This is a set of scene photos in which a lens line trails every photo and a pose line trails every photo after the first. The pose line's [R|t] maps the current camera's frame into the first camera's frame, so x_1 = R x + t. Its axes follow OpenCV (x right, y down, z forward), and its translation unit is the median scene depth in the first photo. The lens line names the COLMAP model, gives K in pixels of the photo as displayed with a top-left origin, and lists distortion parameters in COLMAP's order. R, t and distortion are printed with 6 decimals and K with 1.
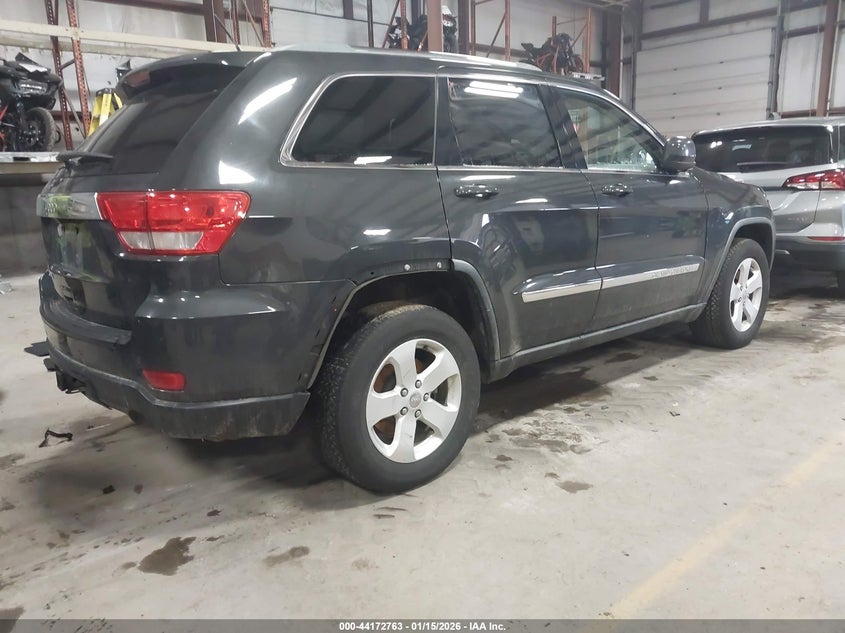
lens RADIAL K [[642.4, 0, 422.5], [0, 642.4, 316.5], [0, 0, 1]] dist [0.025702, 0.001349]
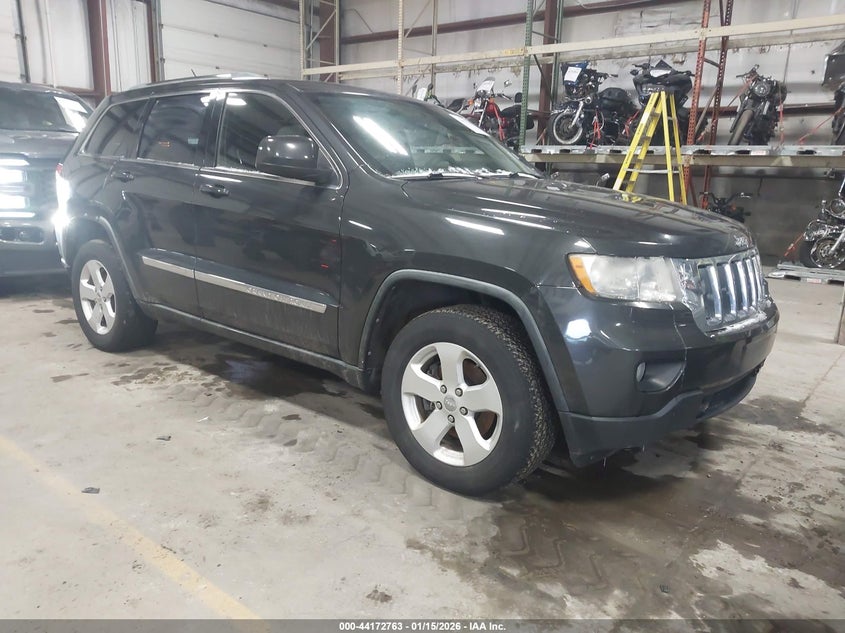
lens RADIAL K [[655.6, 0, 427.2], [0, 655.6, 315.9], [0, 0, 1]] dist [0.088277, -0.147192]
pose [[0.152267, 0.240368, -0.958665, 1.256270], [-0.233030, 0.951360, 0.201524, -0.263853], [0.960475, 0.192712, 0.200873, 1.032665]]
